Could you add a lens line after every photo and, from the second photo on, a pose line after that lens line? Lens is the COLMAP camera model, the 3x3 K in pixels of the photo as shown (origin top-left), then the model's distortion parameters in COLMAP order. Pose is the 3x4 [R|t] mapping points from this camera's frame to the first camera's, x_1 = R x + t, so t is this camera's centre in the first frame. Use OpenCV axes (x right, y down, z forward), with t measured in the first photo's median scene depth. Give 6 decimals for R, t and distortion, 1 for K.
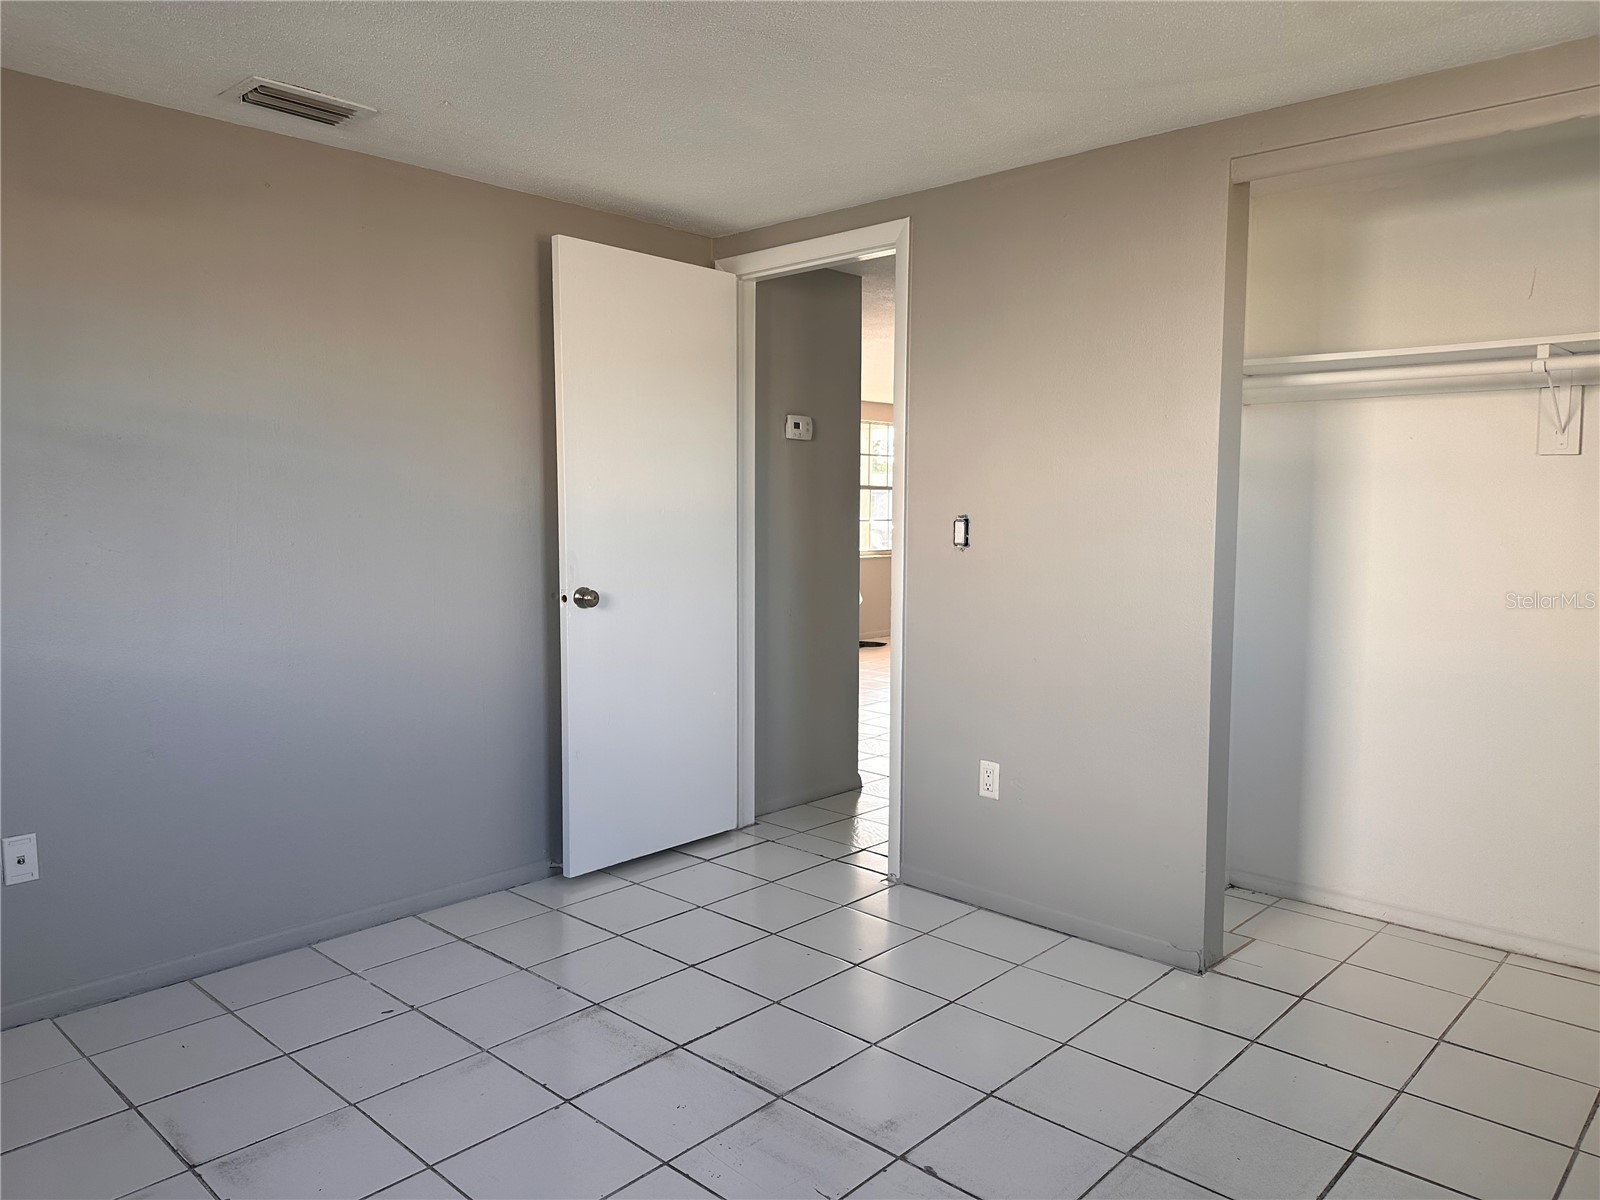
lens RADIAL K [[1120.3, 0, 795.7], [0, 1120.3, 600.4], [0, 0, 1]] dist [0.049929, -0.059166]
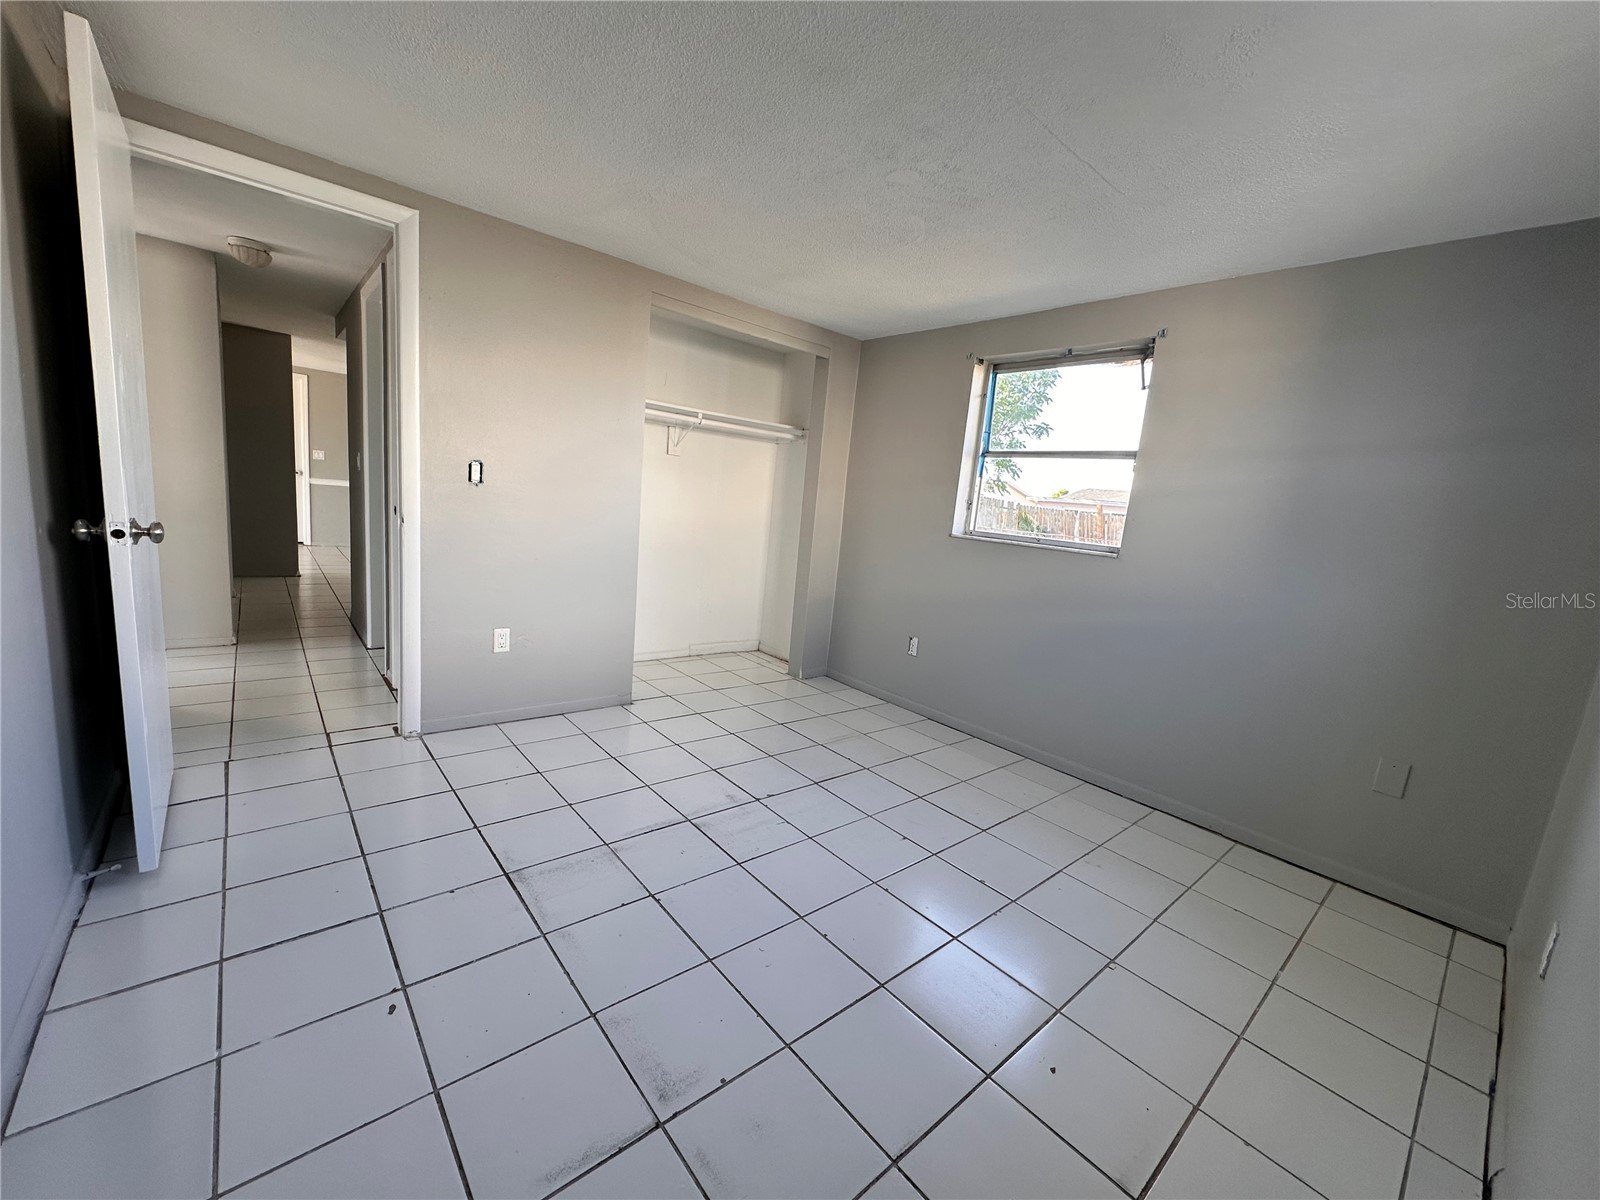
lens RADIAL K [[635.5, 0, 794.6], [0, 635.5, 607.6], [0, 0, 1]] dist [-0.001095, -0.000018]
pose [[0.108649, -0.163782, 0.980495, -0.618878], [-0.011540, 0.986060, 0.165990, -0.030964], [-0.994013, -0.029350, 0.105245, 0.517740]]
